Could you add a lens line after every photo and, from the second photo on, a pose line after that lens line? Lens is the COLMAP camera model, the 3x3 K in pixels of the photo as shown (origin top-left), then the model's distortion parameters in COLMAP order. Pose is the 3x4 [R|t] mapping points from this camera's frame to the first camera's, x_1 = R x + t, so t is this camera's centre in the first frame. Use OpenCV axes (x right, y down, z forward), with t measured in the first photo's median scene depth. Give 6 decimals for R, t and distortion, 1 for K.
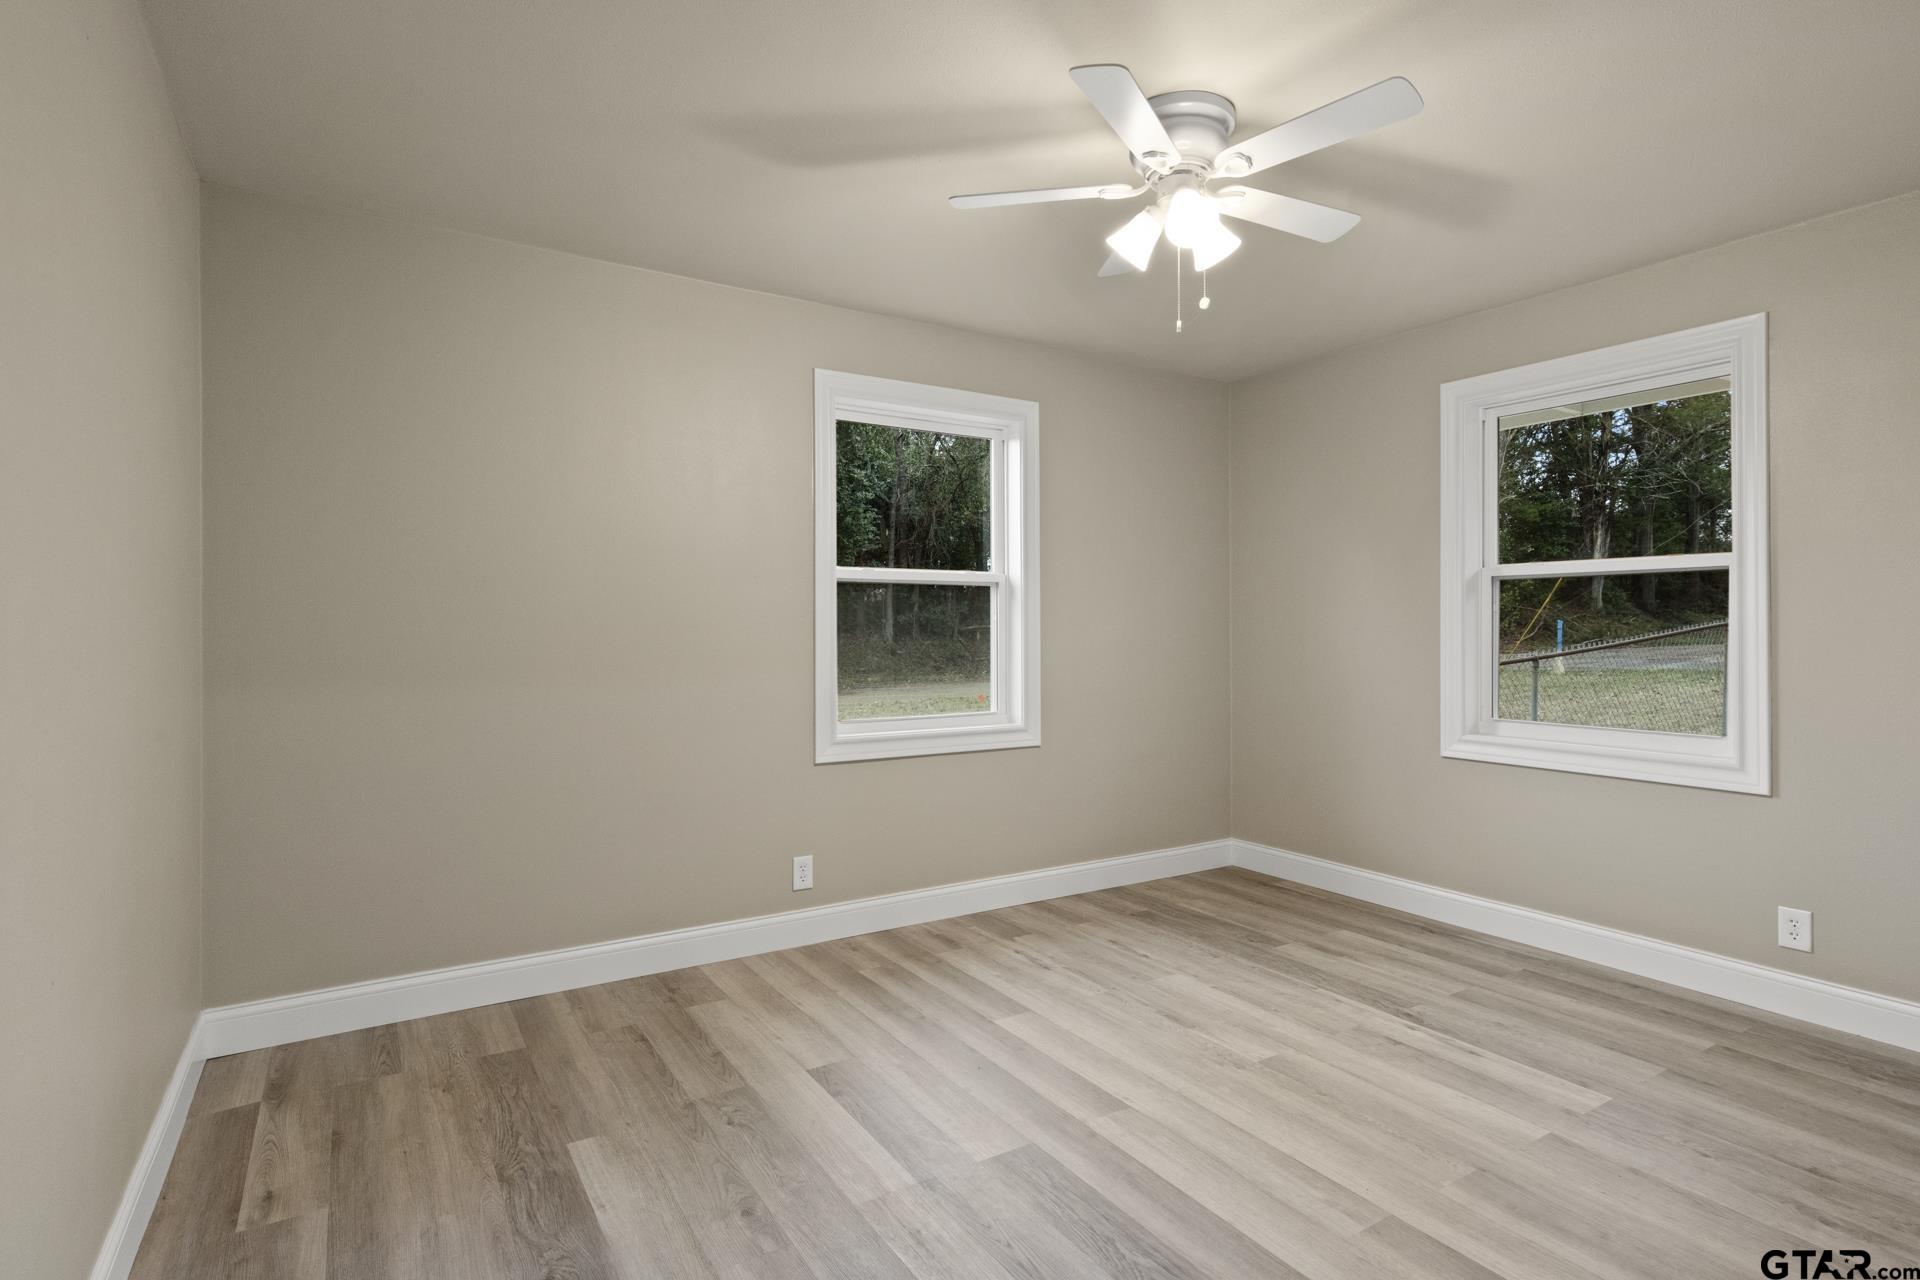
lens RADIAL K [[970.1, 0, 961.2], [0, 970.1, 621.7], [0, 0, 1]] dist [0.004640, -0.000184]
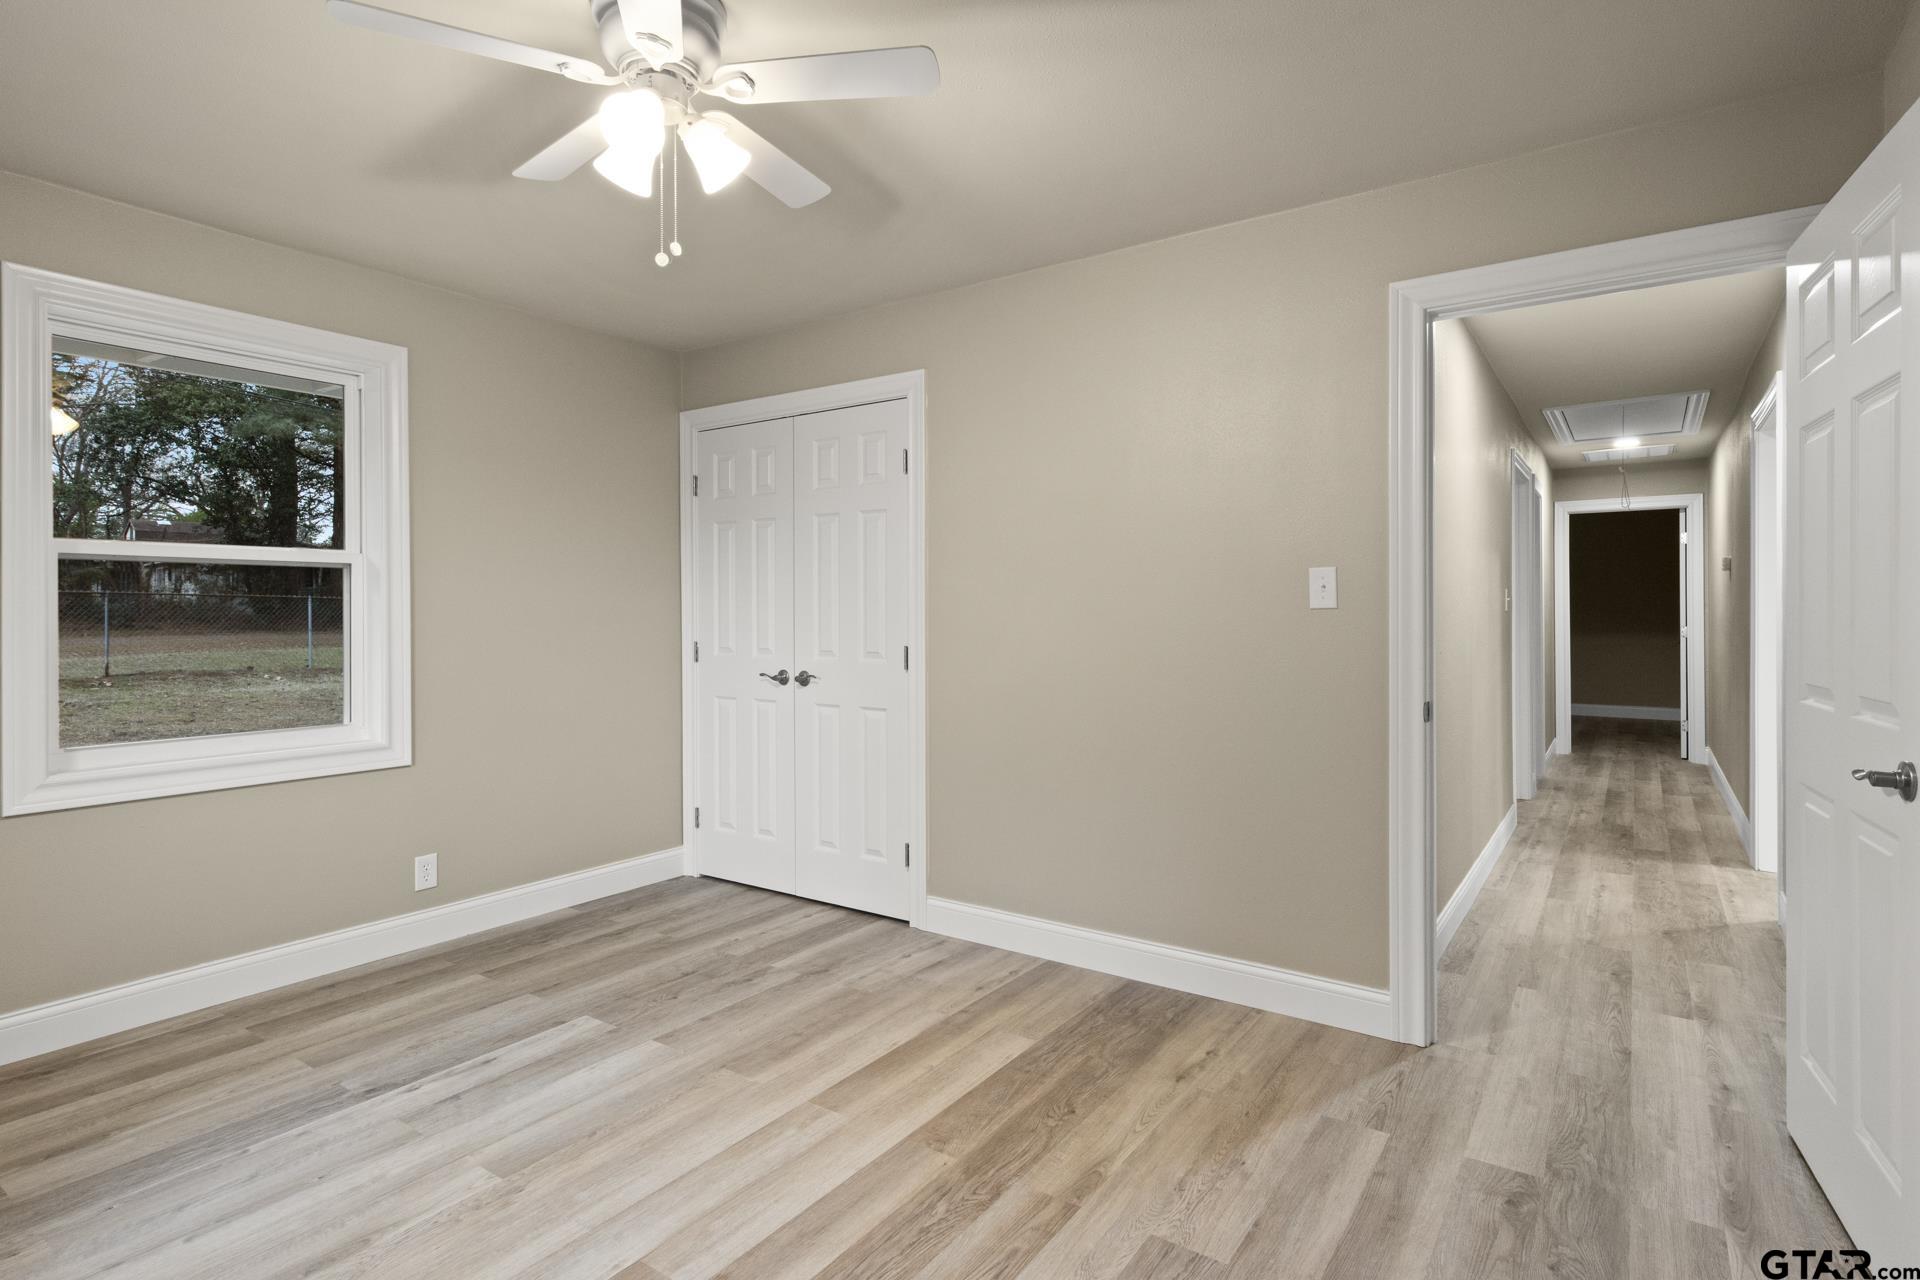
lens RADIAL K [[970.1, 0, 961.2], [0, 970.1, 621.7], [0, 0, 1]] dist [0.004640, -0.000184]
pose [[-0.392613, -0.007431, 0.919674, -0.511632], [0.001376, 0.999961, 0.008668, -0.001903], [-0.919703, 0.004668, -0.392588, 0.885192]]
